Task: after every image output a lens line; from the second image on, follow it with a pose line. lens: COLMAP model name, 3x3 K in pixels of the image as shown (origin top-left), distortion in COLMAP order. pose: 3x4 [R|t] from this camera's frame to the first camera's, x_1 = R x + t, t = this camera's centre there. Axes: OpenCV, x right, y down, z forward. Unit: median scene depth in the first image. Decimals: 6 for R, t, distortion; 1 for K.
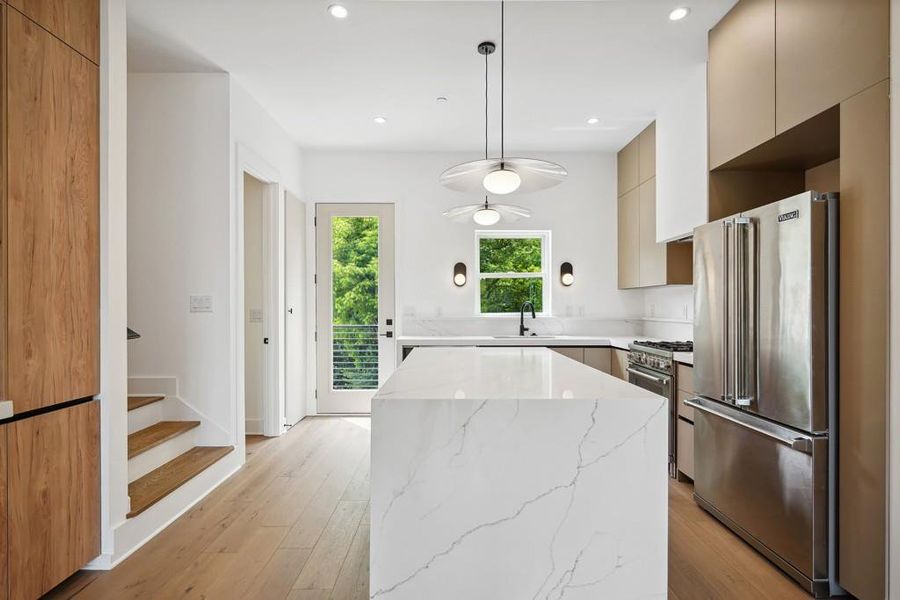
lens RADIAL K [[442.4, 0, 449.6], [0, 442.4, 305.8], [0, 0, 1]] dist [0.000479, 0.001794]
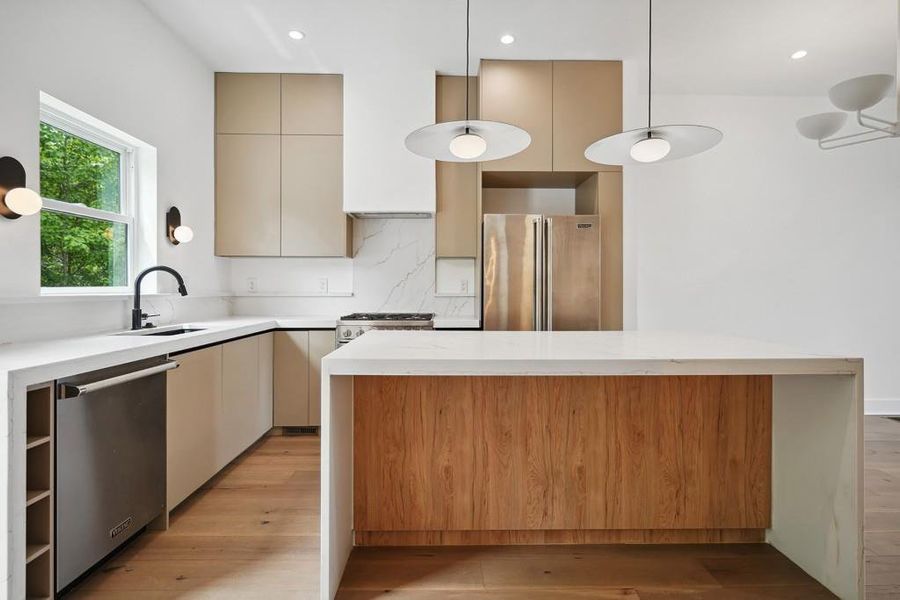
lens RADIAL K [[442.4, 0, 453.7], [0, 442.4, 291.7], [0, 0, 1]] dist [0.000479, 0.001794]
pose [[-0.022199, -0.007533, 0.999725, -1.212978], [-0.002950, 0.999968, 0.007470, 0.055018], [-0.999749, -0.002783, -0.022221, 1.990496]]
